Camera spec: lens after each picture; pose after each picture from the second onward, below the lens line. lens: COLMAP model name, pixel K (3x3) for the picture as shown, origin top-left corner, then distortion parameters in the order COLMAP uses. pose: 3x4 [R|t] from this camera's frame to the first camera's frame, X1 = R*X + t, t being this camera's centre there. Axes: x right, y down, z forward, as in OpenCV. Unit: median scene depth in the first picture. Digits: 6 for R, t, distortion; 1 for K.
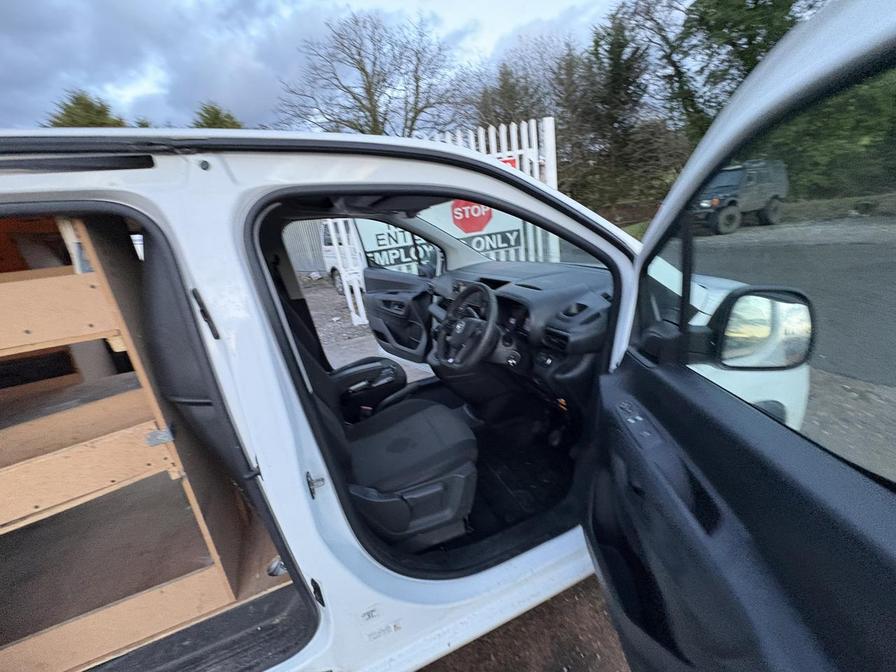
lens RADIAL K [[355.1, 0, 449.7], [0, 355.1, 336.8], [0, 0, 1]] dist [-0.002278, -0.000175]
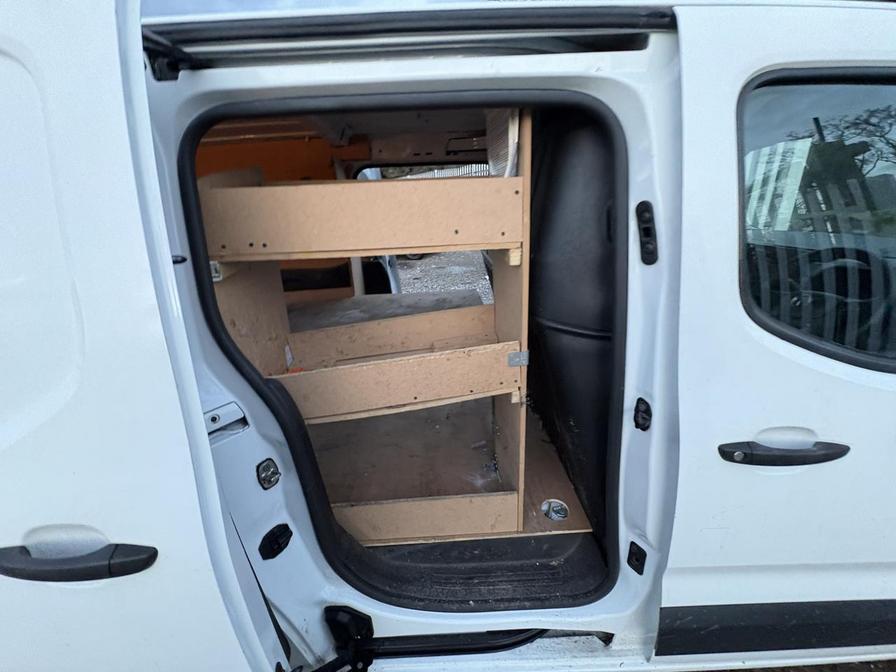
lens RADIAL K [[355.1, 0, 447.2], [0, 355.1, 336.9], [0, 0, 1]] dist [-0.002278, -0.000175]
pose [[0.934968, 0.190072, -0.299512, -0.693013], [-0.161765, 0.979884, 0.116870, 0.134805], [0.315701, -0.060819, 0.946908, 0.005565]]
